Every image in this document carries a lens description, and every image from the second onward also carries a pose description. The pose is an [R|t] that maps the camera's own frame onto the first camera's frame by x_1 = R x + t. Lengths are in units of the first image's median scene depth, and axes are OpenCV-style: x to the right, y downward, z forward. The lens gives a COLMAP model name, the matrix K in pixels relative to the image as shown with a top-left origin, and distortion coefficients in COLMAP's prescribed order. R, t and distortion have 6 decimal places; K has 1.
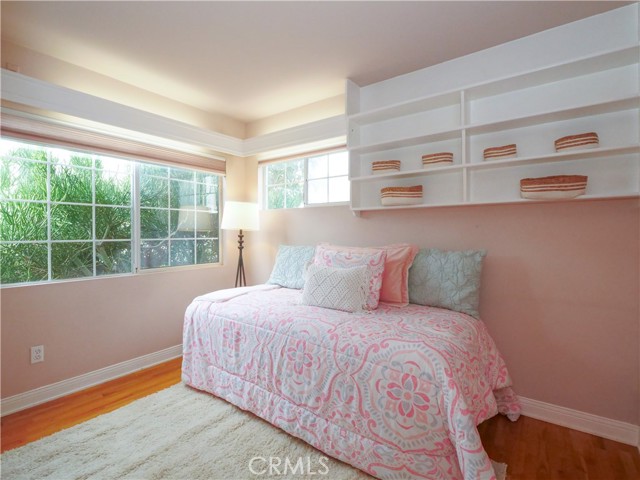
lens RADIAL K [[322.1, 0, 316.9], [0, 322.1, 237.4], [0, 0, 1]] dist [-0.003288, -0.000297]
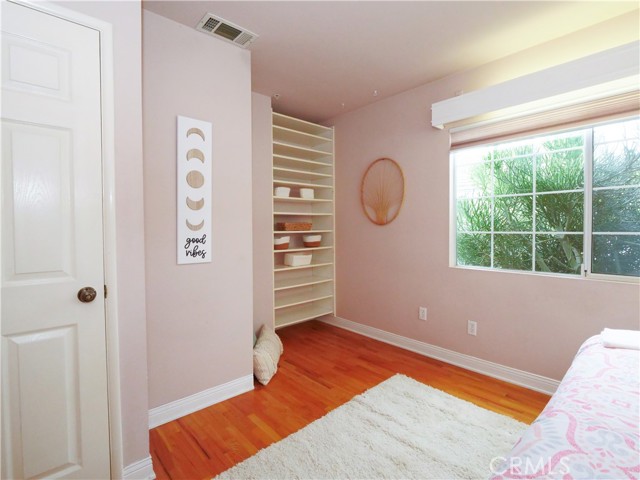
lens RADIAL K [[322.1, 0, 316.8], [0, 322.1, 237.2], [0, 0, 1]] dist [-0.003288, -0.000297]
pose [[-0.178629, 0.032065, -0.983394, 0.354661], [-0.011125, 0.999339, 0.034606, -0.001935], [0.983854, 0.017122, -0.178154, 0.604445]]
